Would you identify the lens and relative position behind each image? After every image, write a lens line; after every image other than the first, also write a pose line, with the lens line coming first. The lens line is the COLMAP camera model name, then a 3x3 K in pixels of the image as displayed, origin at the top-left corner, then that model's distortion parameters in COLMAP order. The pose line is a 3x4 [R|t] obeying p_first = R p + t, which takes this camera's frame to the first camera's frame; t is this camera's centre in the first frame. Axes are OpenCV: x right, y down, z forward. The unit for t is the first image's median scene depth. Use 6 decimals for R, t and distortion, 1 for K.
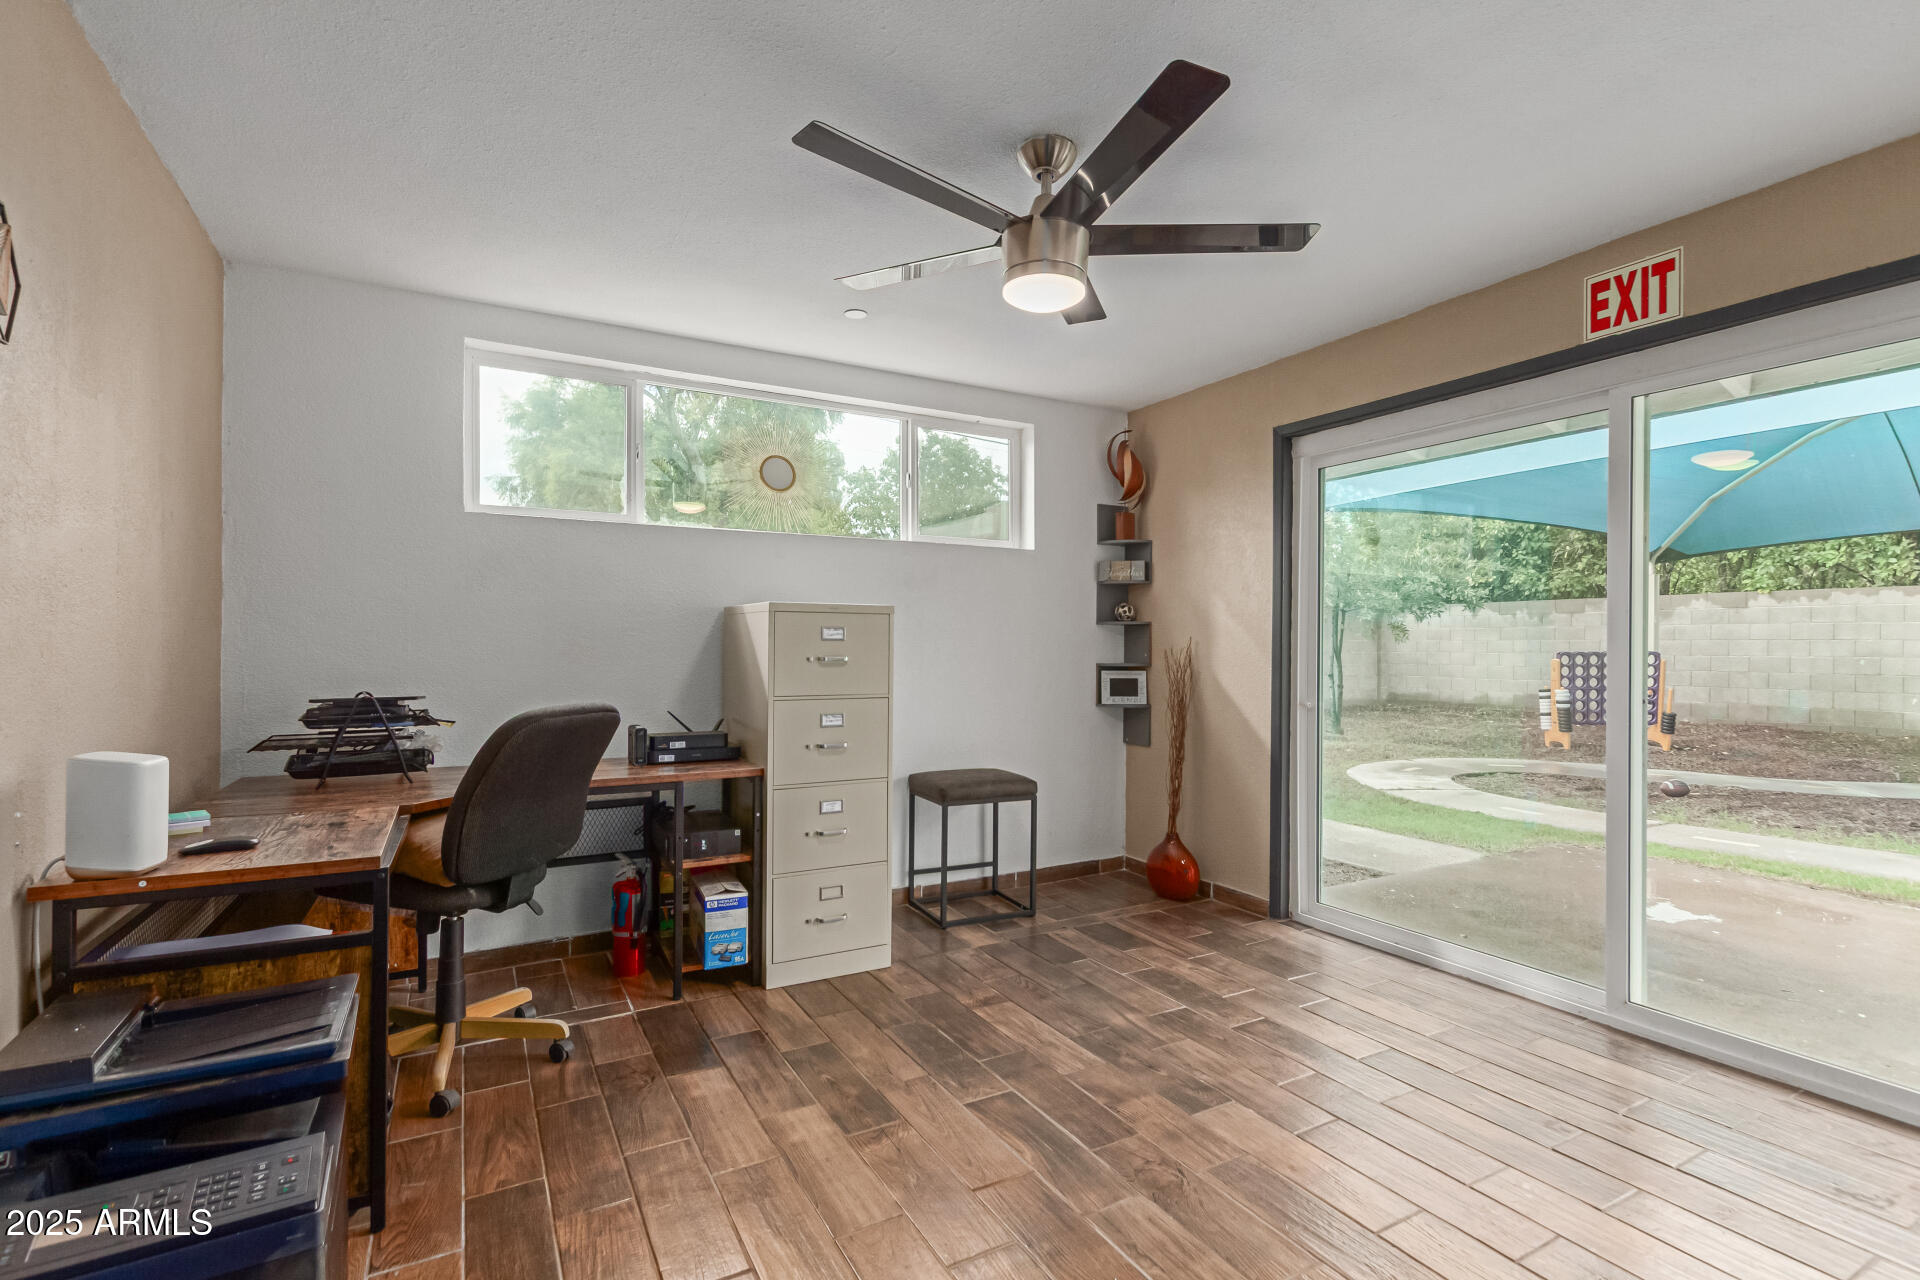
lens RADIAL K [[879.7, 0, 958.7], [0, 879.7, 652.1], [0, 0, 1]] dist [0.004828, -0.000091]
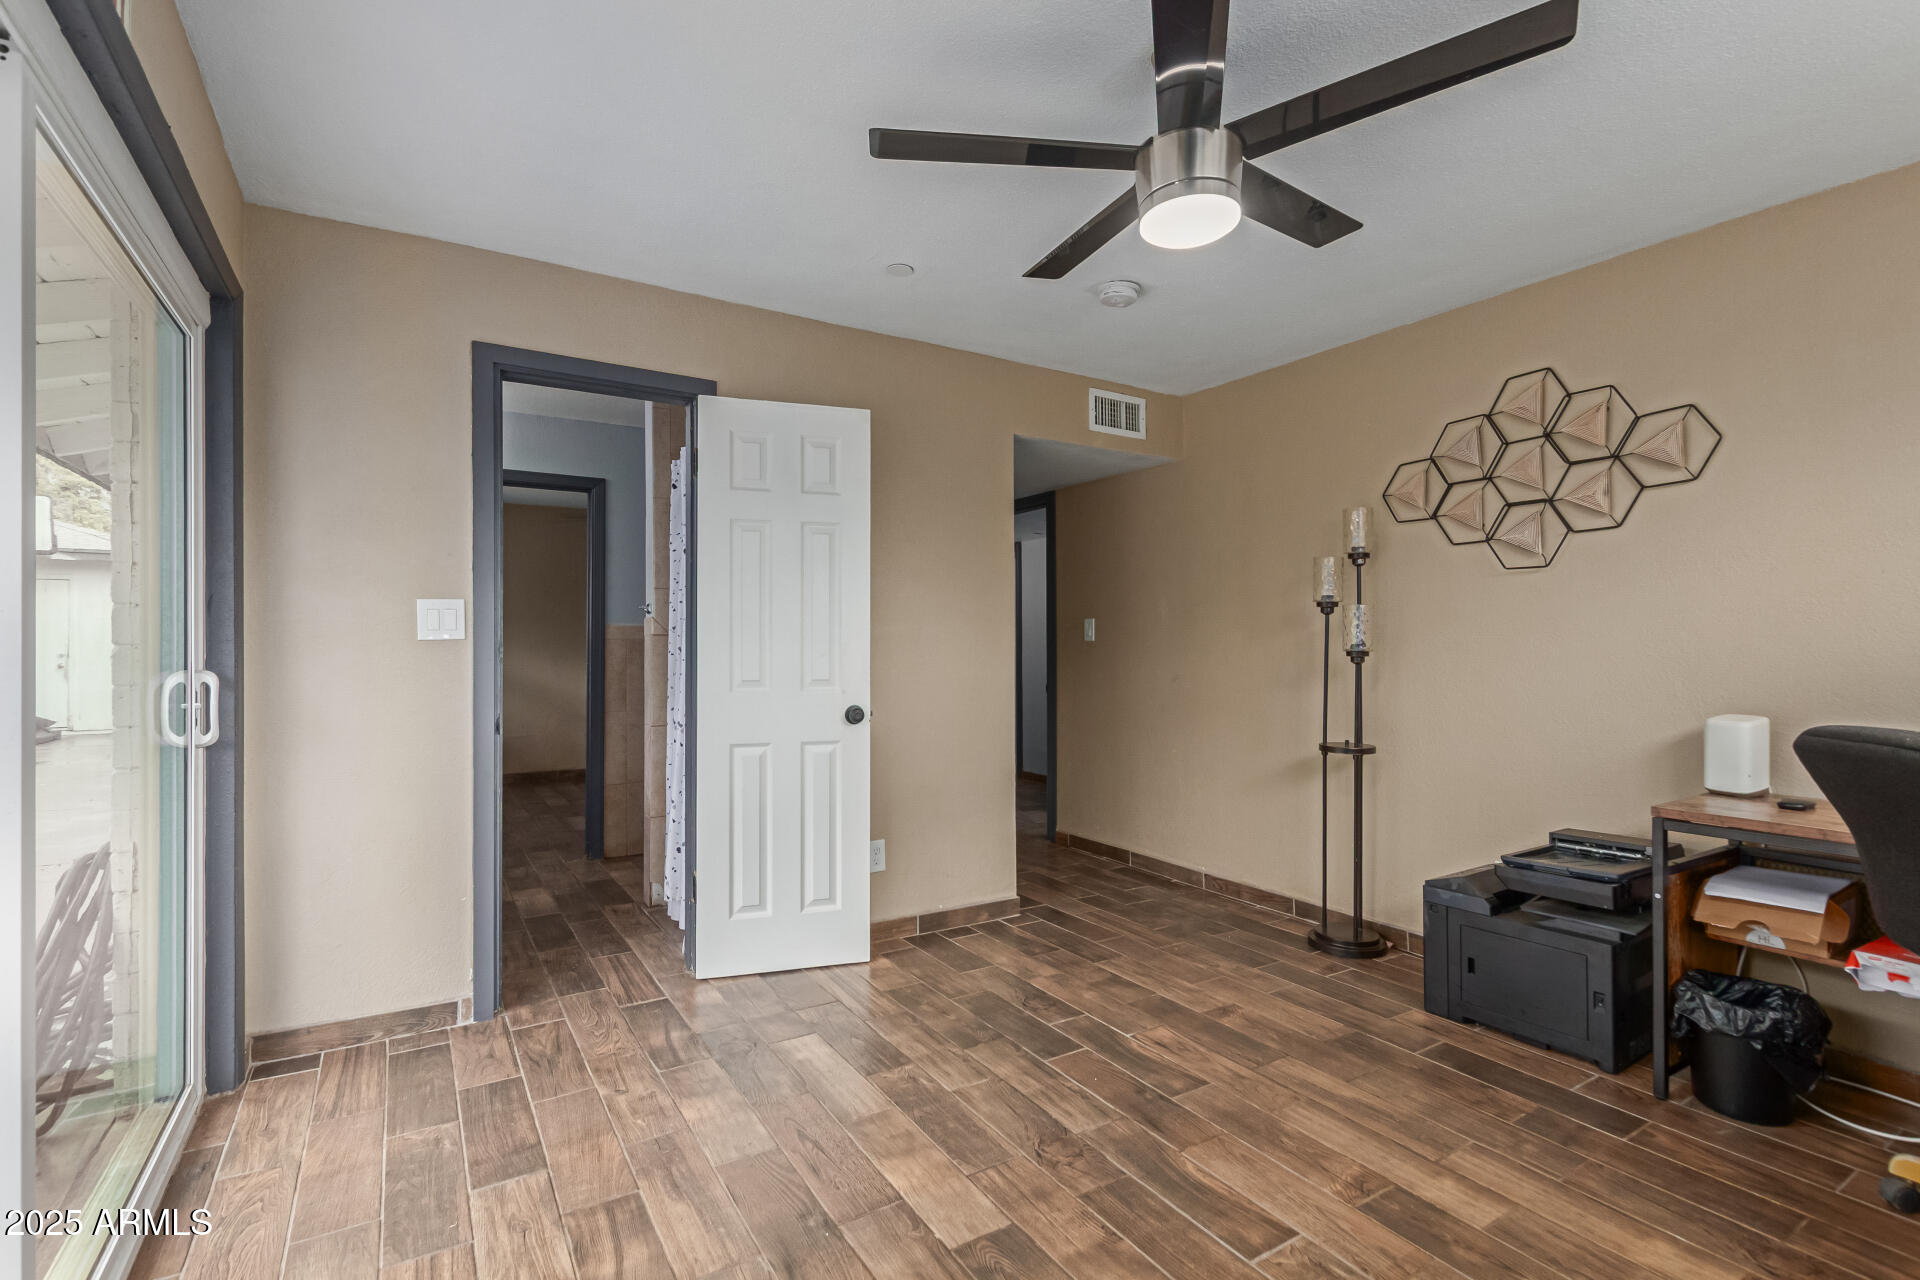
lens RADIAL K [[879.7, 0, 954.7], [0, 879.7, 636.5], [0, 0, 1]] dist [0.004828, -0.000091]
pose [[-0.998779, -0.007012, -0.048907, 0.292285], [-0.007518, 0.999920, 0.010168, -0.019451], [0.048832, 0.010524, -0.998752, 1.457754]]
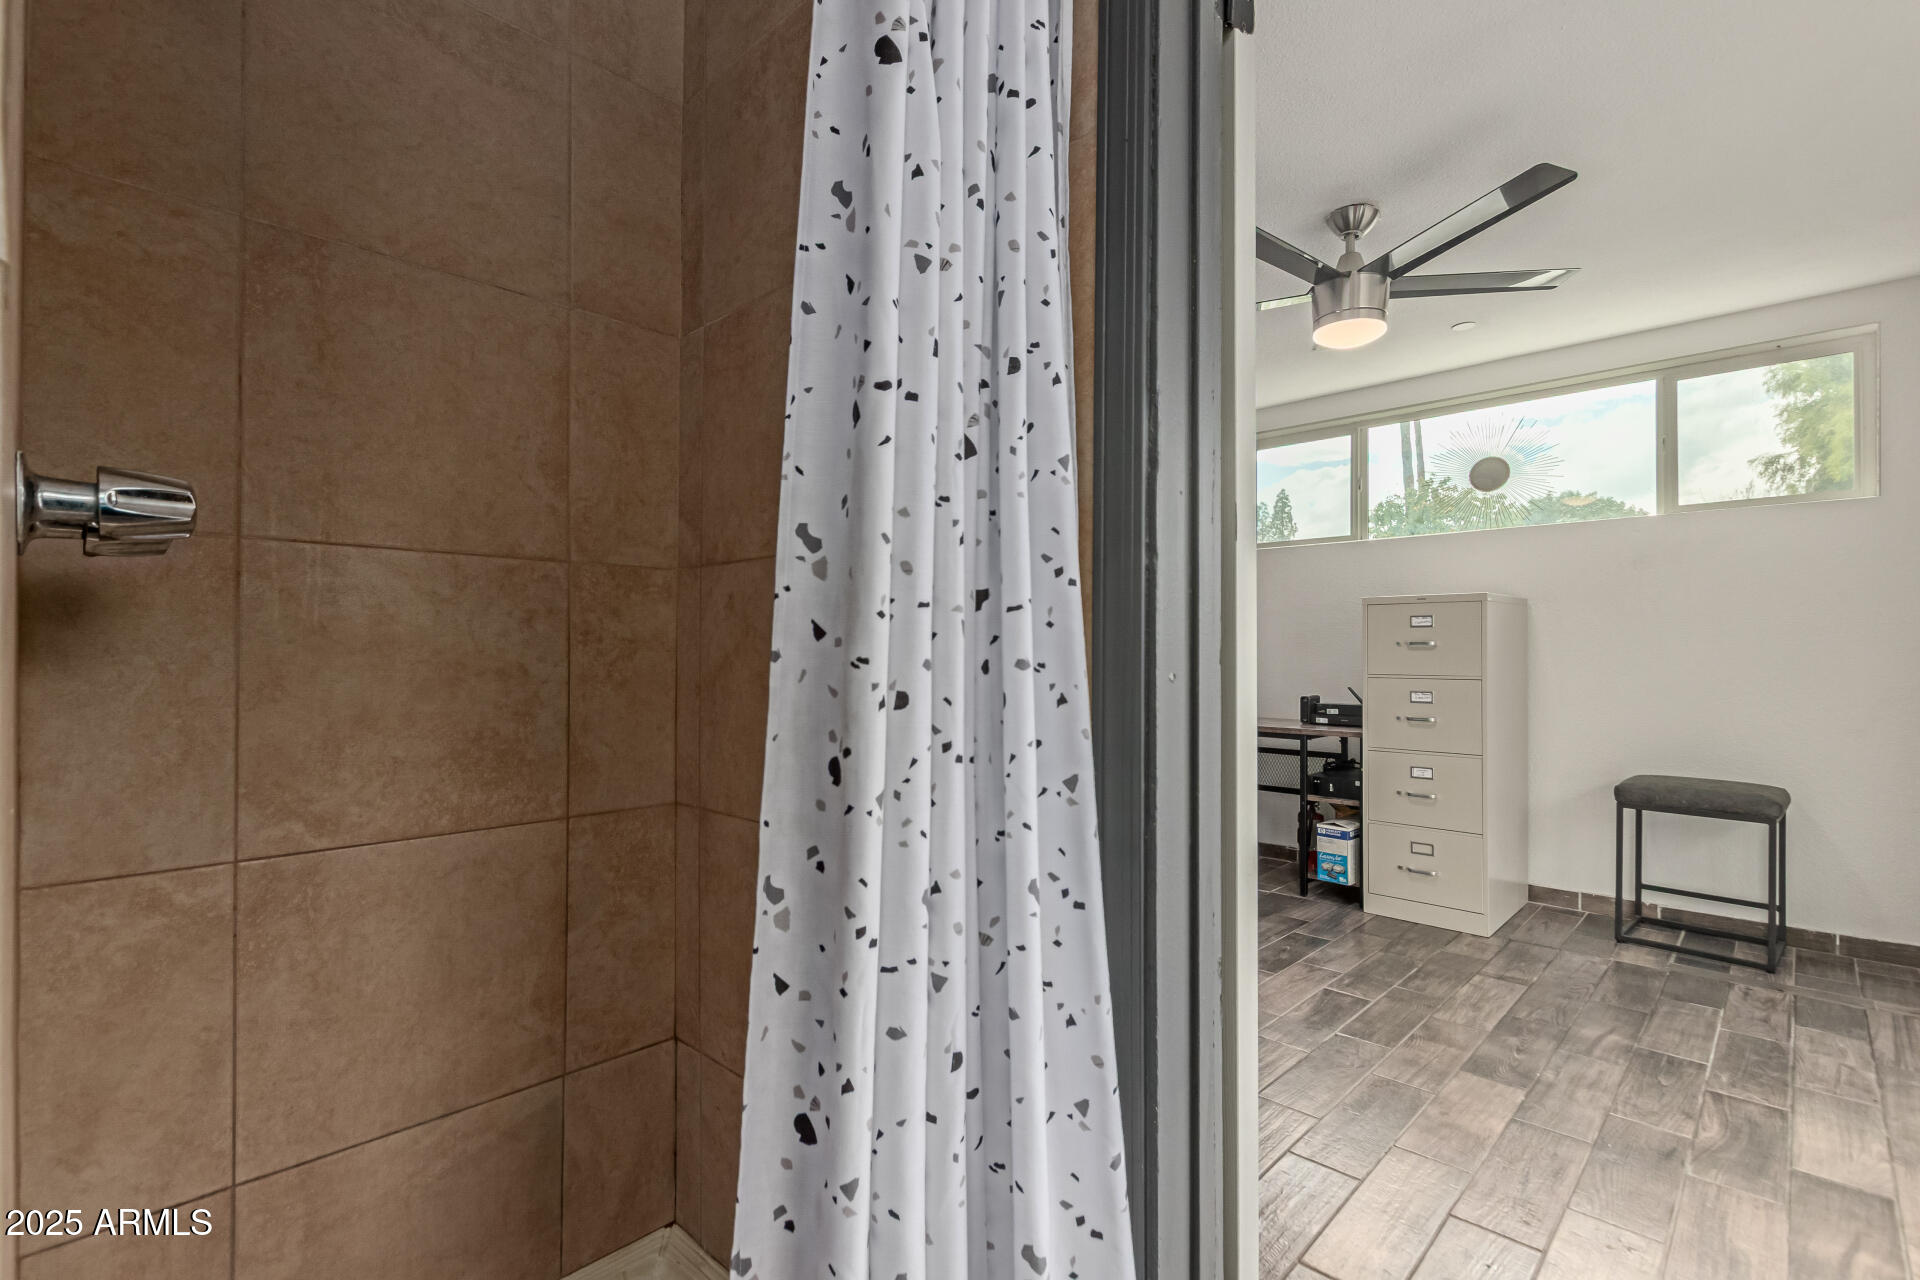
lens RADIAL K [[879.7, 0, 947.5], [0, 879.7, 641.0], [0, 0, 1]] dist [0.004828, -0.000091]
pose [[0.283295, -0.016375, -0.958893, 0.887758], [-0.010081, 0.999748, -0.020051, 0.038128], [0.958980, 0.015347, 0.283058, 0.095358]]
